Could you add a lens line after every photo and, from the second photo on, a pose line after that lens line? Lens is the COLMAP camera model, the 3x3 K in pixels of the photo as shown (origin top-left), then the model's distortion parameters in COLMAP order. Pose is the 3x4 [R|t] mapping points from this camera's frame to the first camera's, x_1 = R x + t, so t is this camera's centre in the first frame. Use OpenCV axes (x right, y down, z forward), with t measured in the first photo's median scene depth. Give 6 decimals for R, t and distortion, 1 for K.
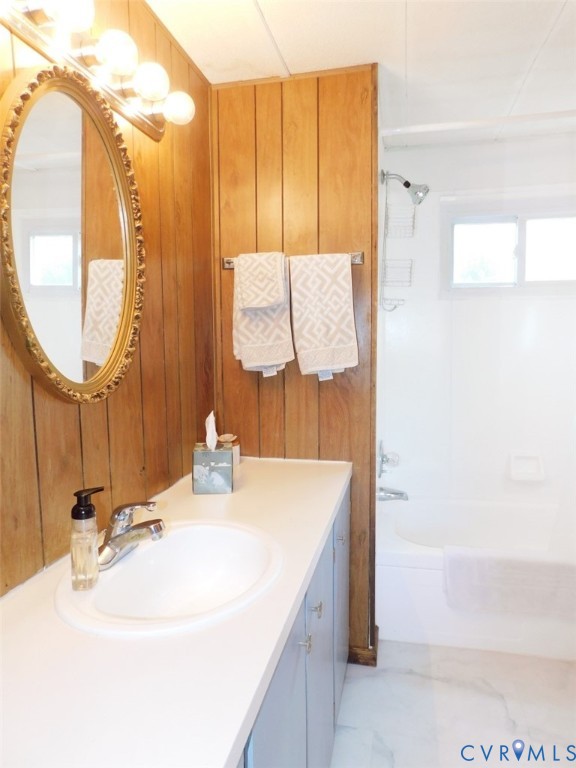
lens RADIAL K [[504.2, 0, 288.0], [0, 504.2, 384.0], [0, 0, 1]] dist [-0.030328, 0.001146]
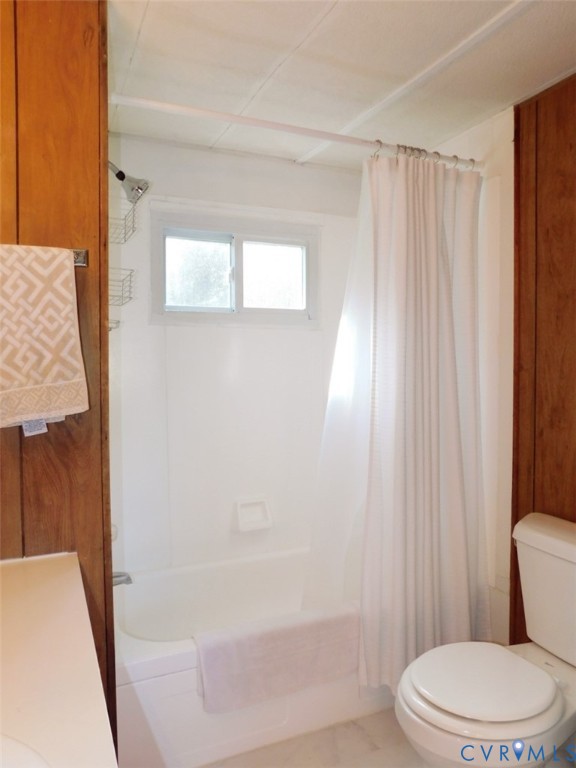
lens RADIAL K [[559.1, 0, 288.0], [0, 559.1, 384.0], [0, 0, 1]] dist [-0.056188, 0.048920]
pose [[0.800417, -0.016449, 0.599218, -0.095993], [0.058943, 0.996939, -0.051368, -0.017525], [-0.596538, 0.076435, 0.798937, 0.222381]]
